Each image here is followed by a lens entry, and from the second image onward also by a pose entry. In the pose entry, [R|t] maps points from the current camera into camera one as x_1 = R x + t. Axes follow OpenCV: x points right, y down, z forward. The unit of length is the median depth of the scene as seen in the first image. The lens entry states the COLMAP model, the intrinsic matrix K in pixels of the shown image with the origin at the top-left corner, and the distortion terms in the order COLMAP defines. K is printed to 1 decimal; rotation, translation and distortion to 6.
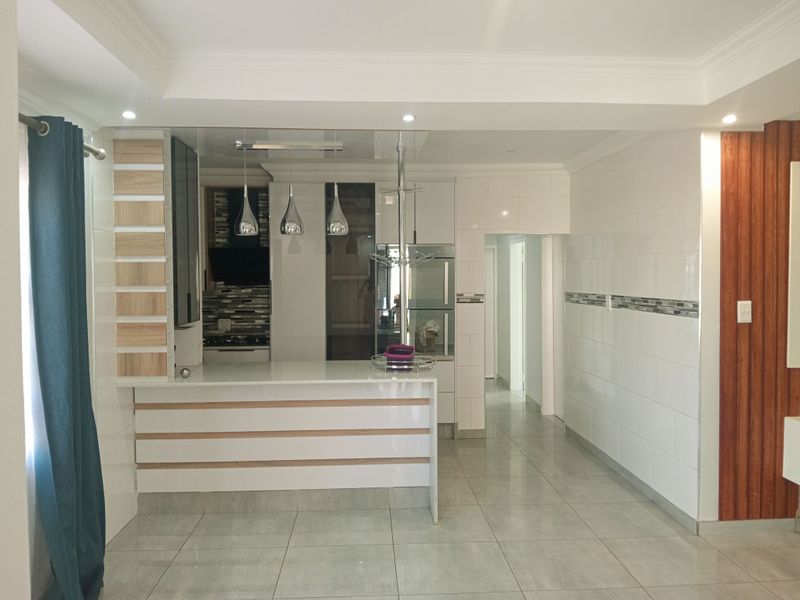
lens RADIAL K [[658.1, 0, 400.8], [0, 658.1, 300.1], [0, 0, 1]] dist [0.020711, -0.069309]
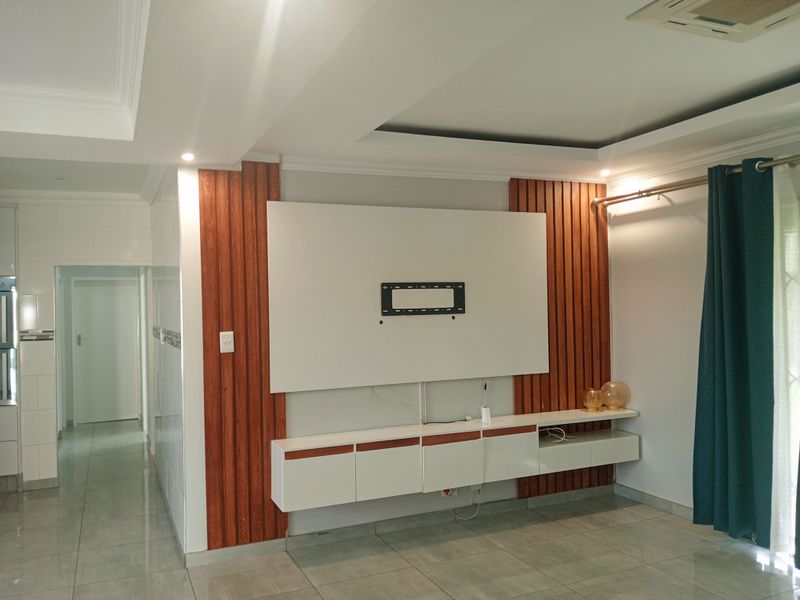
lens RADIAL K [[658.1, 0, 403.5], [0, 658.1, 295.9], [0, 0, 1]] dist [0.020711, -0.069309]
pose [[0.929590, -0.006808, 0.368533, 0.397047], [0.027436, 0.998334, -0.050763, 0.005418], [-0.367574, 0.057300, 0.928228, -0.071485]]
